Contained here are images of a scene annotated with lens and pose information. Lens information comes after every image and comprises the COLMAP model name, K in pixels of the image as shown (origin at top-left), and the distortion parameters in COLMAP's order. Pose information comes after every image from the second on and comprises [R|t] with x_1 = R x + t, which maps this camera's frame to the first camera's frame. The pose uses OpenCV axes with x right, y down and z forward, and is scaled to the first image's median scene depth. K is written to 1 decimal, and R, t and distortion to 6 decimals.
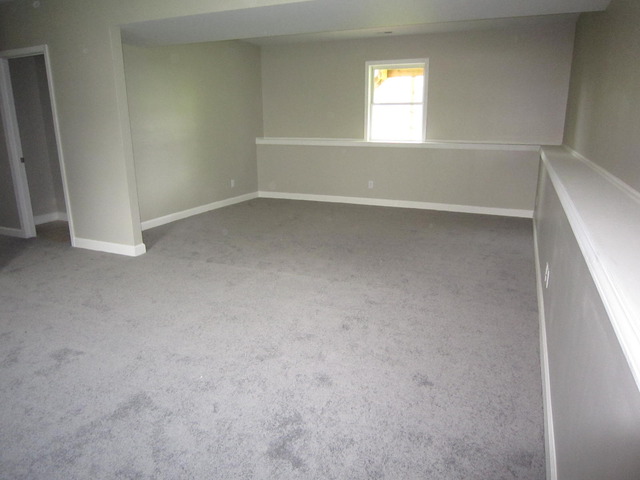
lens RADIAL K [[457.7, 0, 320.0], [0, 457.7, 240.0], [0, 0, 1]] dist [-0.043073, 0.007717]
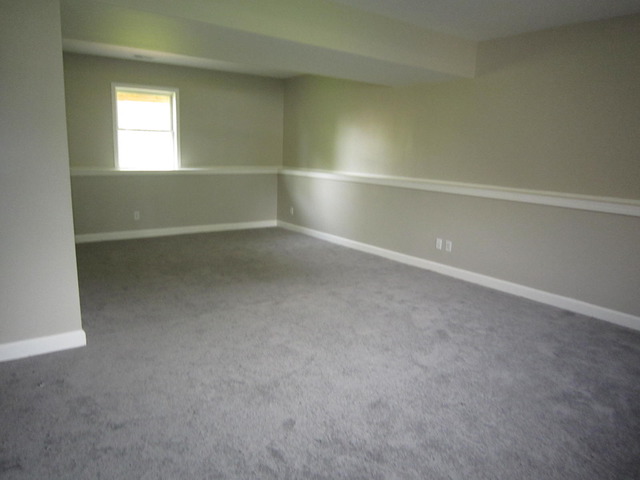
lens RADIAL K [[457.7, 0, 320.0], [0, 457.7, 240.0], [0, 0, 1]] dist [-0.043073, 0.007717]
pose [[0.514088, -0.151732, 0.844210, -0.499227], [0.191408, 0.979704, 0.059526, -0.058221], [-0.836108, 0.130987, 0.532697, 0.212112]]
